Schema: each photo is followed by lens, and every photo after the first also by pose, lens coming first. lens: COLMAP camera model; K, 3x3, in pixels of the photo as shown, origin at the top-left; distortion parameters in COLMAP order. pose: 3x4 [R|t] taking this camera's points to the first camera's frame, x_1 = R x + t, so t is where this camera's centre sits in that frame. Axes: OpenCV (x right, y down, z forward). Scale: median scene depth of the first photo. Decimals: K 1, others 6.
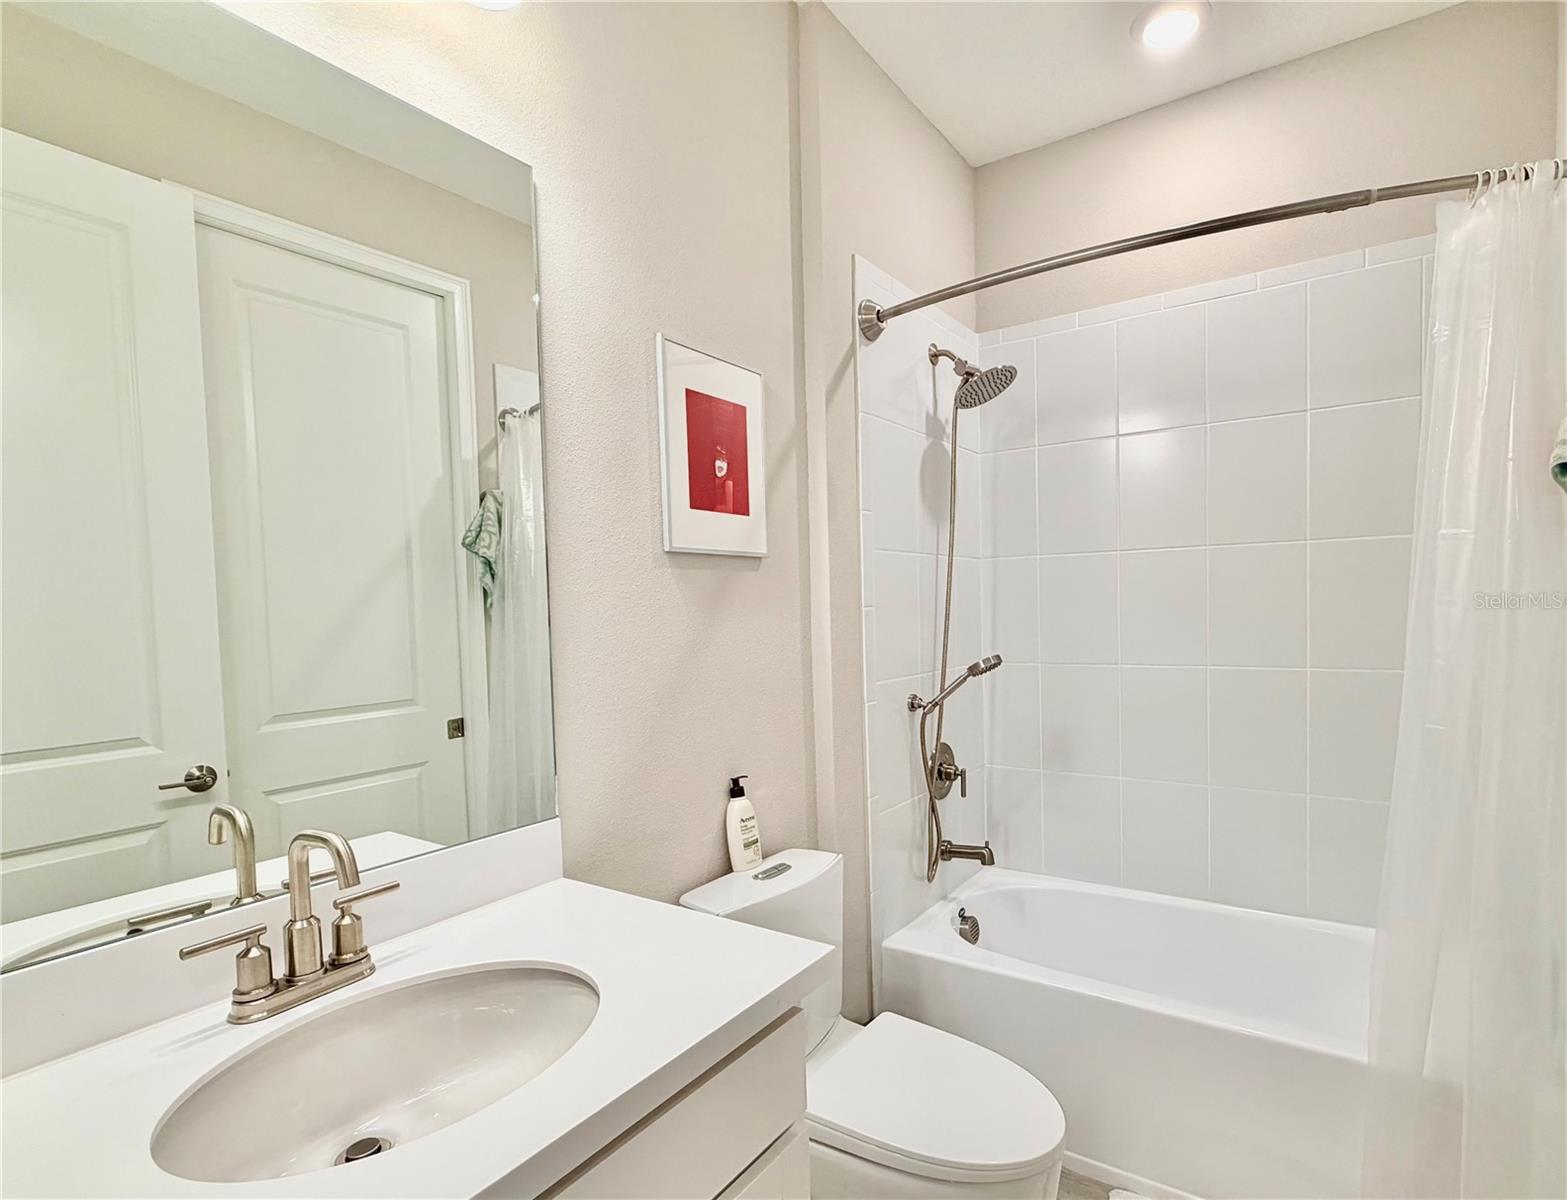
lens RADIAL K [[754.4, 0, 847.8], [0, 754.4, 637.8], [0, 0, 1]] dist [-0.000937, -0.000448]
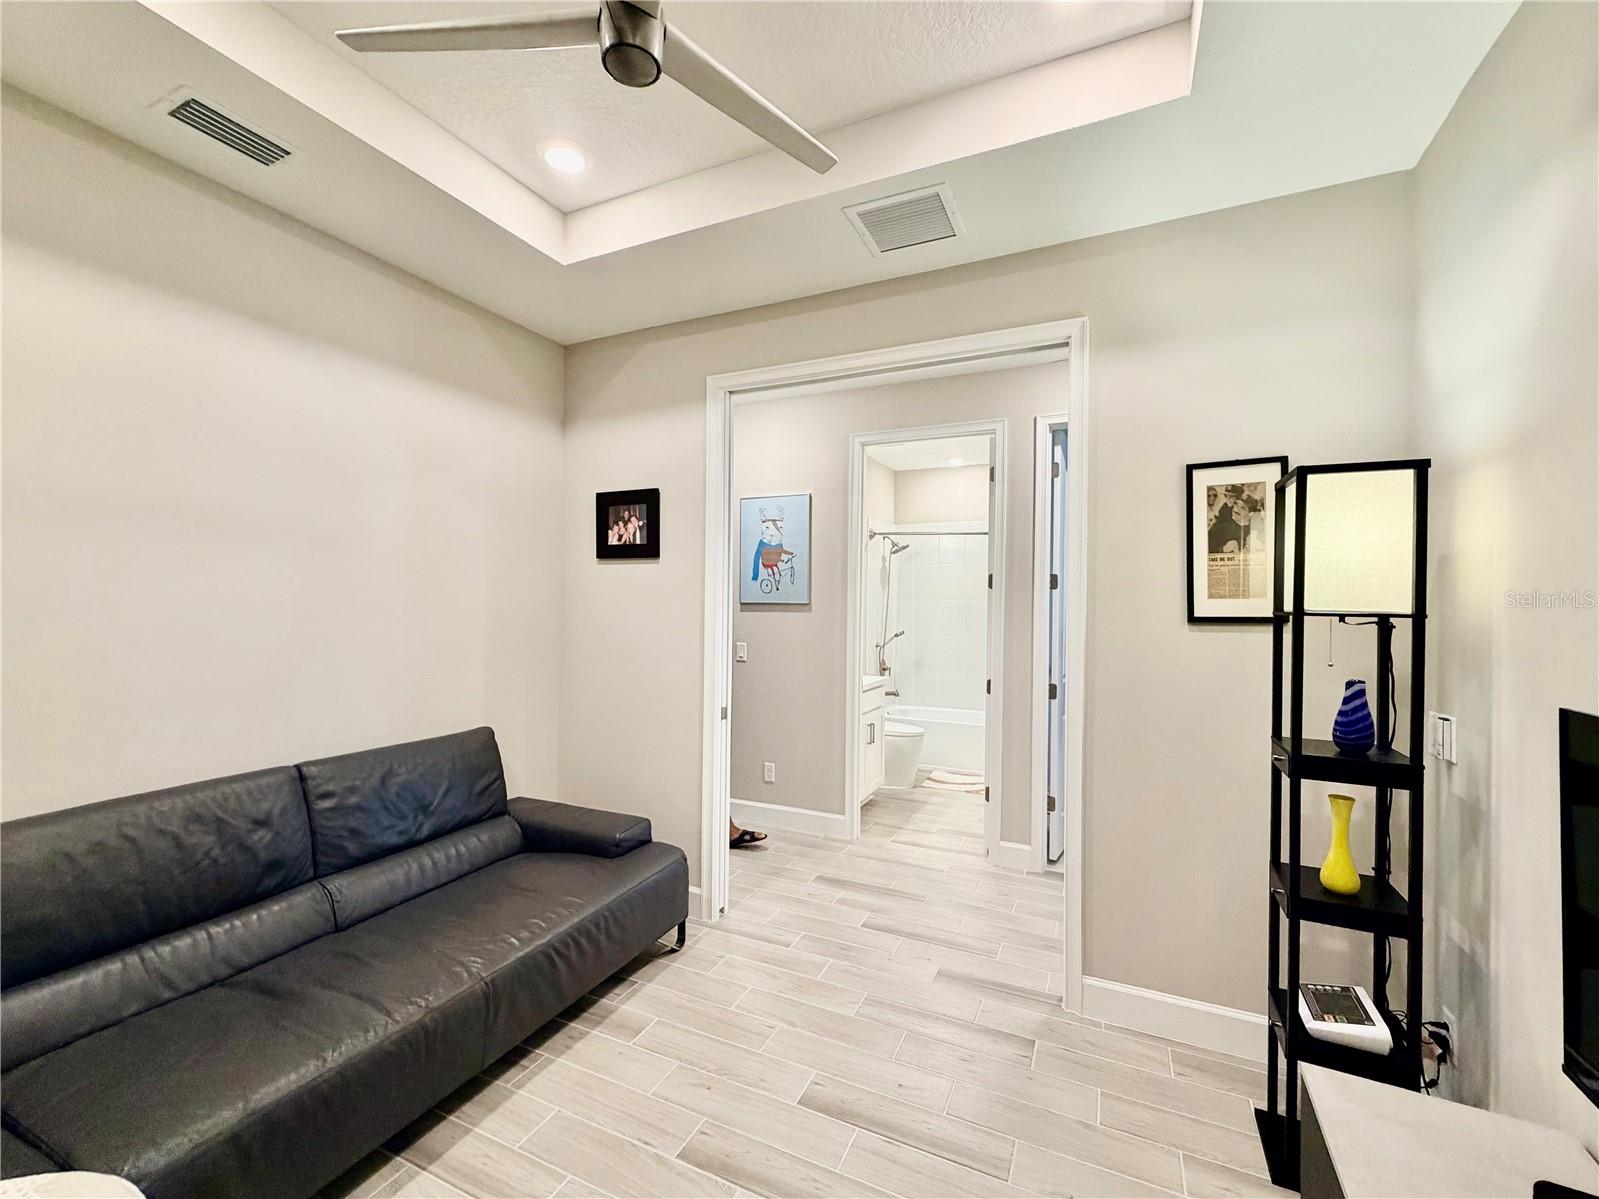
lens RADIAL K [[655.1, 0, 799.5], [0, 655.1, 599.5], [0, 0, 1]] dist [-0.000289, -0.000037]
pose [[0.988242, 0.041297, 0.147212, -0.718492], [-0.035071, 0.998387, -0.044641, 0.029441], [-0.148818, 0.038953, 0.988097, -1.886922]]
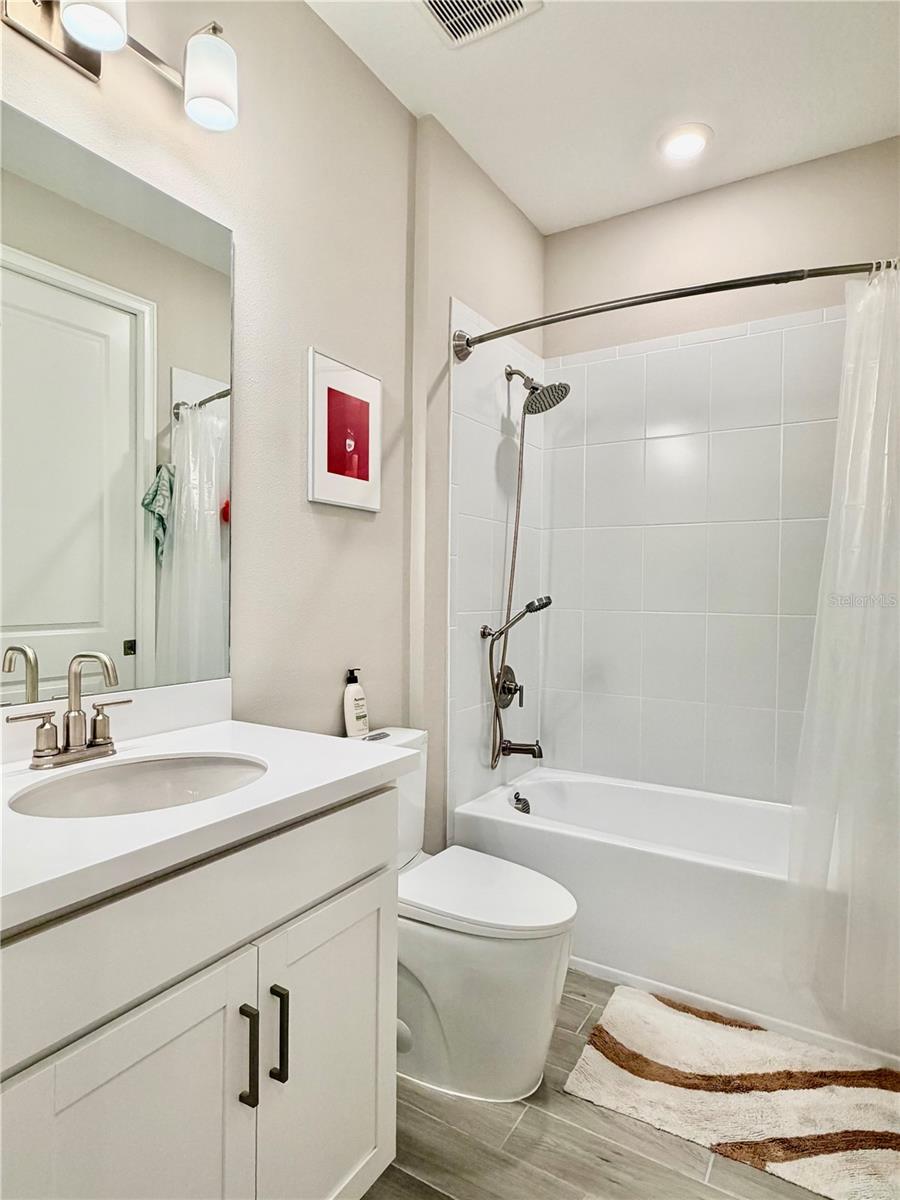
lens RADIAL K [[649.3, 0, 450.0], [0, 649.3, 600.0], [0, 0, 1]] dist [0.001859, -0.000533]
pose [[0.999261, 0.034781, 0.016391, 0.005483], [-0.034303, 0.999003, -0.028587, 0.069114], [-0.017369, 0.028003, 0.999457, -0.151448]]
